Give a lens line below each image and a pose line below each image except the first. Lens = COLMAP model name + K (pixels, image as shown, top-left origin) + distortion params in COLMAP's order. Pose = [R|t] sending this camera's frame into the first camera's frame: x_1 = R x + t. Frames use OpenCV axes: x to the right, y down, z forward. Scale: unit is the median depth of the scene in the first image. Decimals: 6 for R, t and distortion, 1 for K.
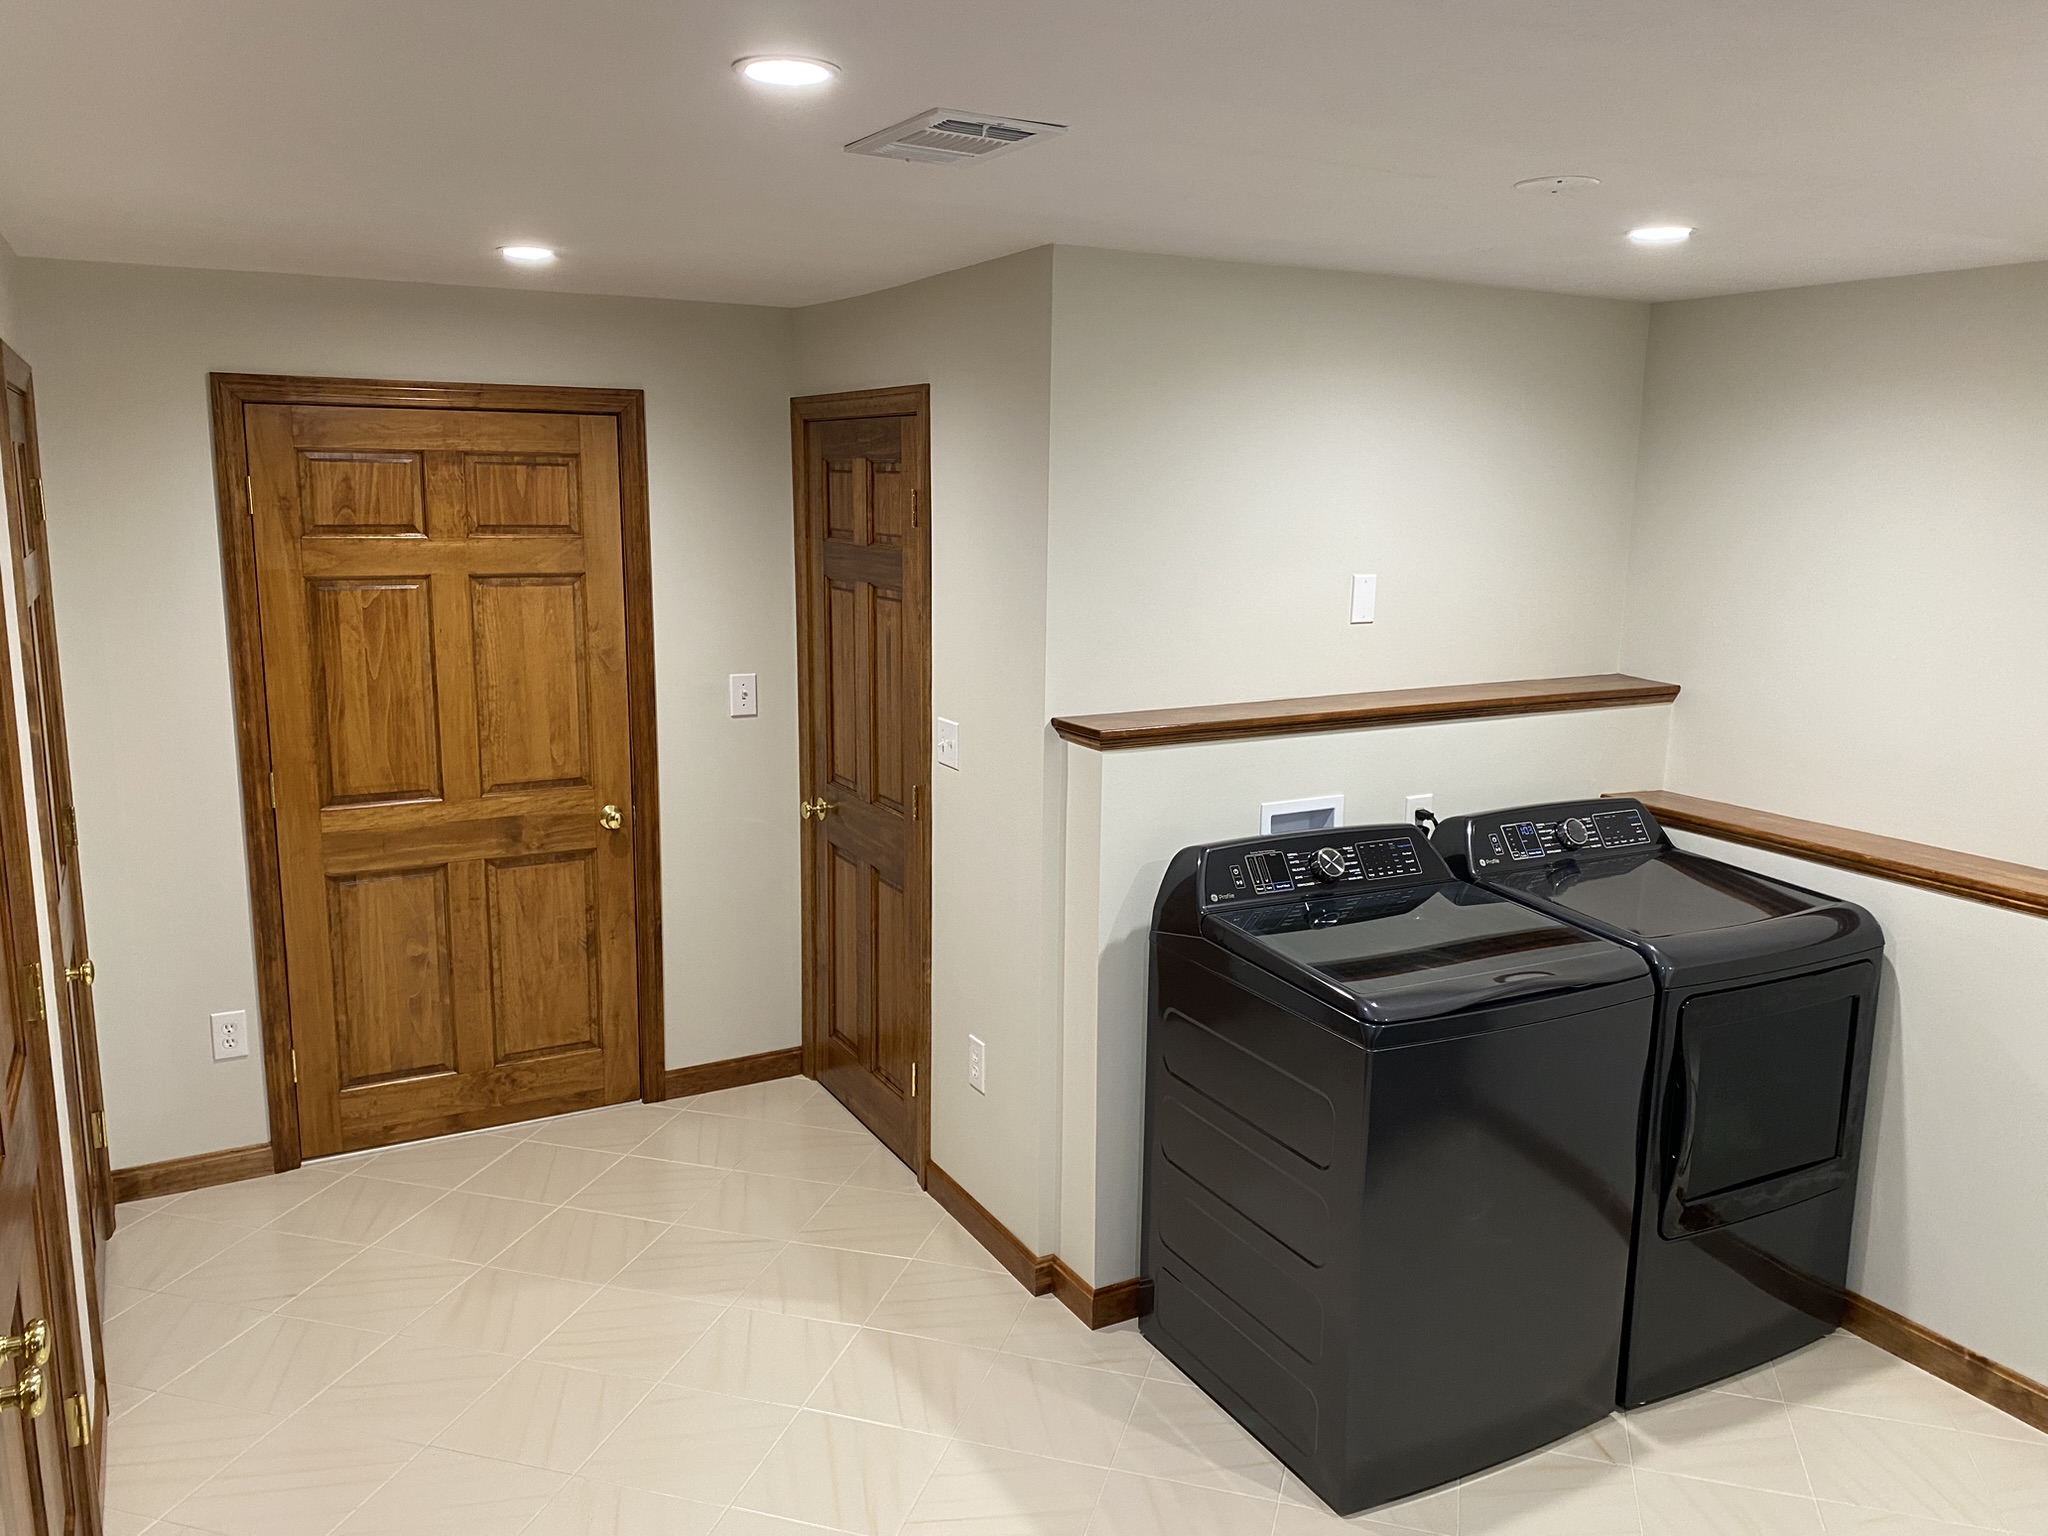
lens RADIAL K [[1555.8, 0, 1024.3], [0, 1555.8, 767.7], [0, 0, 1]] dist [-0.004134, -0.007711]
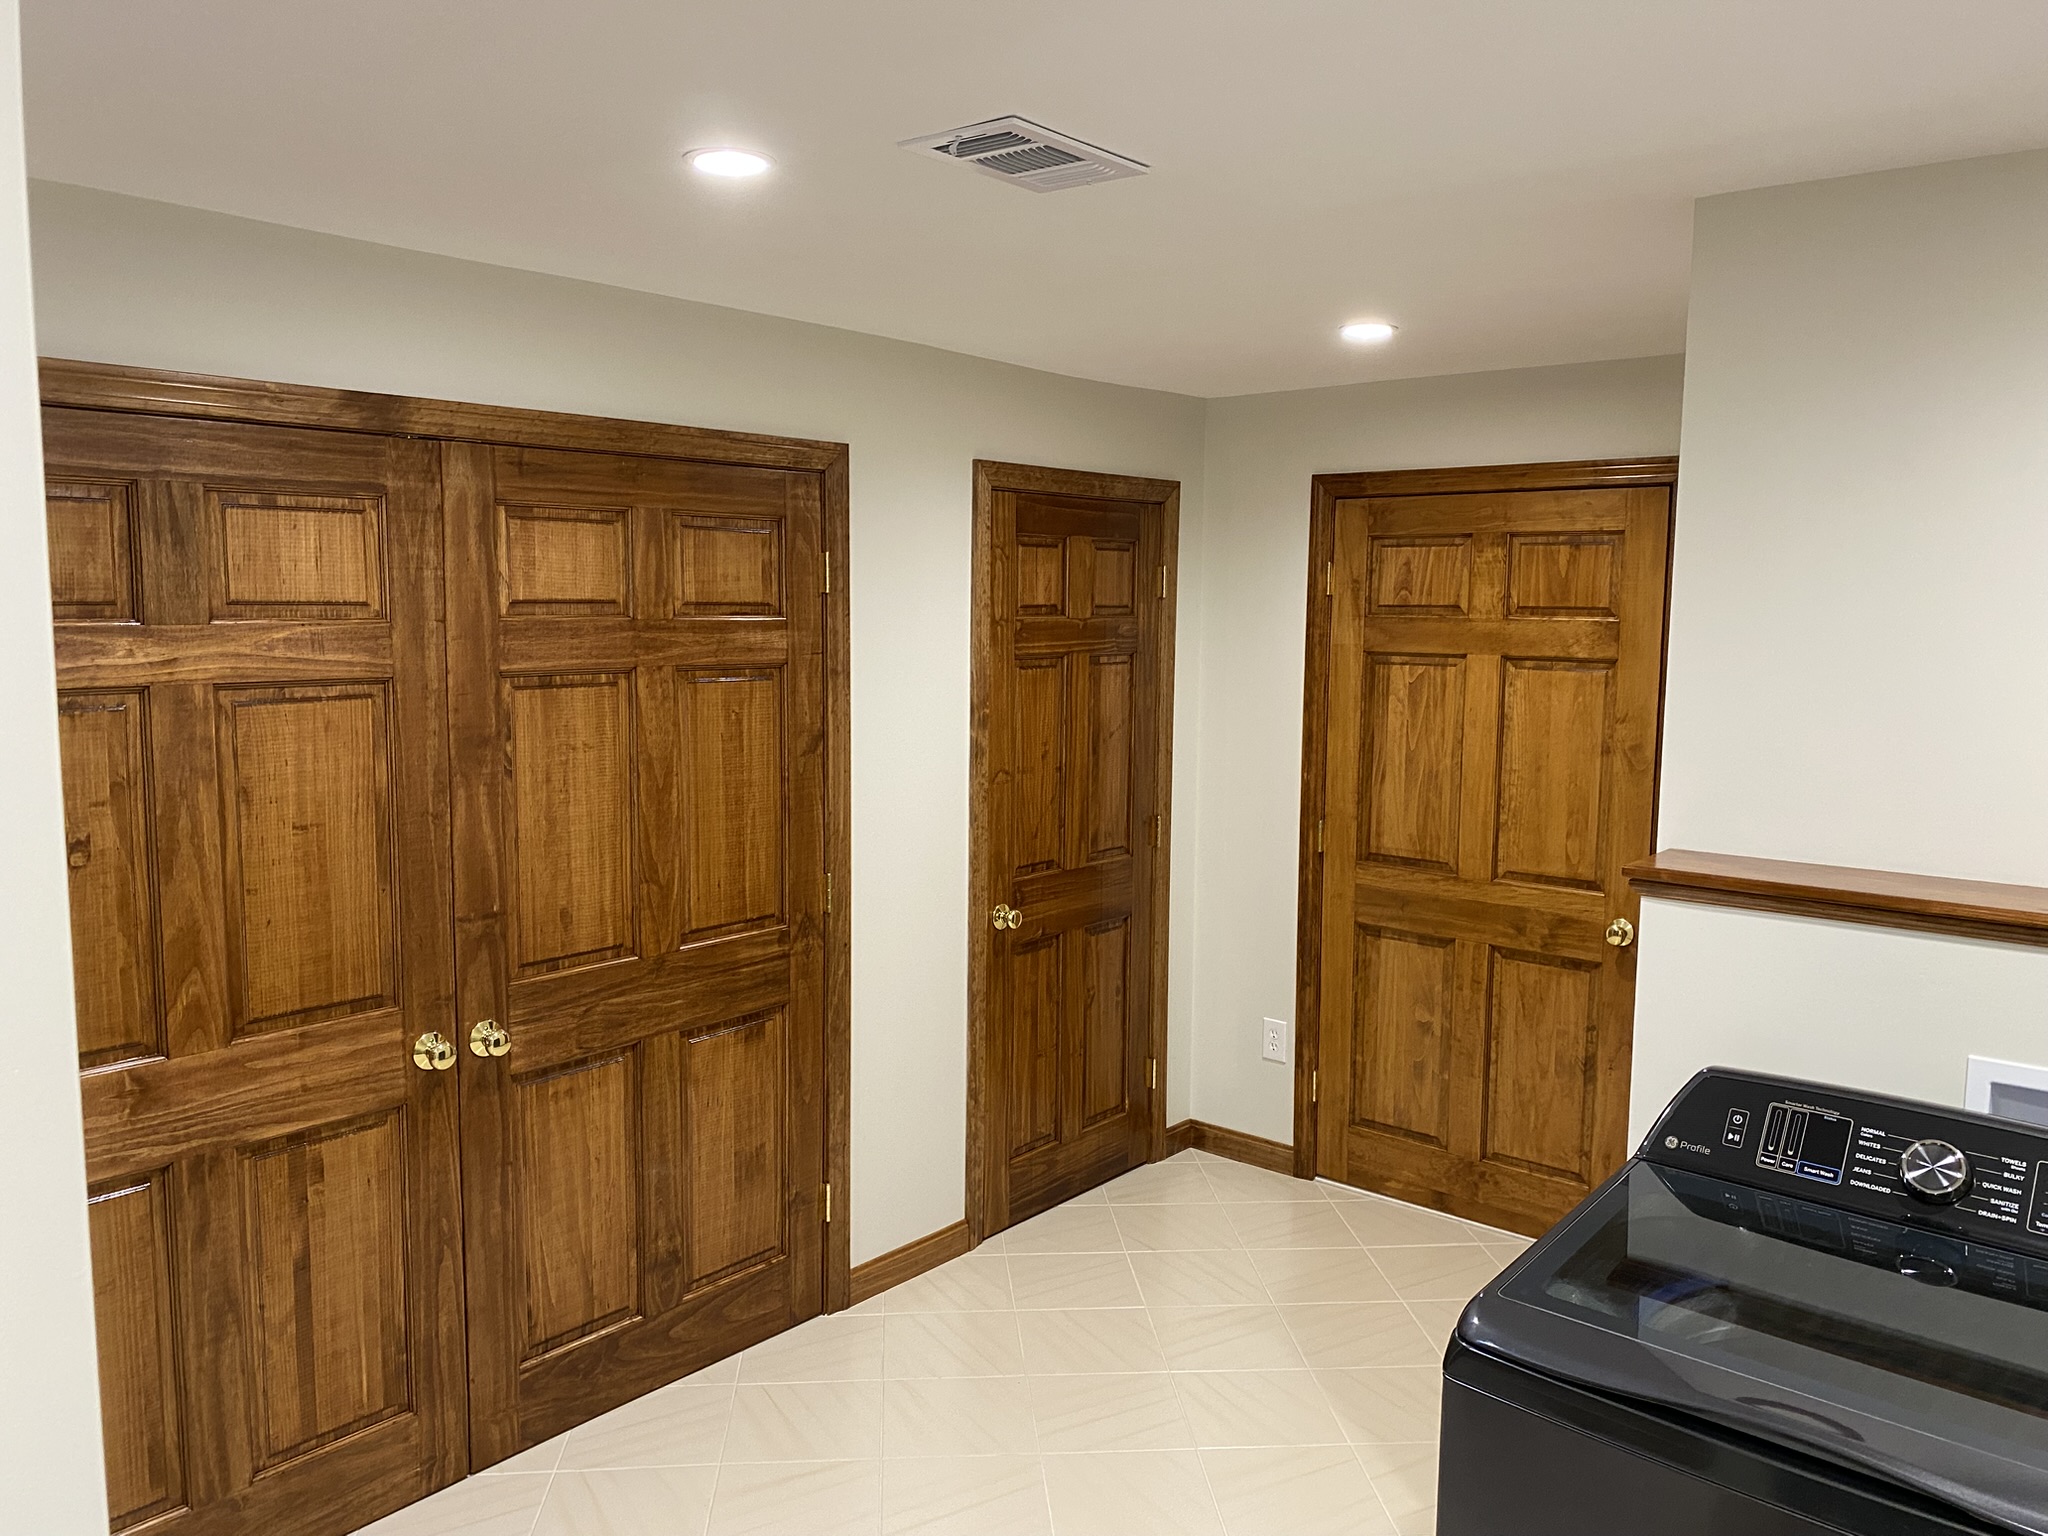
lens RADIAL K [[1555.8, 0, 1023.3], [0, 1555.8, 767.8], [0, 0, 1]] dist [-0.004134, -0.007711]
pose [[0.319067, 0.089744, -0.943474, 0.485675], [-0.174817, 0.983997, 0.034479, -0.034039], [0.931470, 0.153934, 0.329649, 0.393753]]
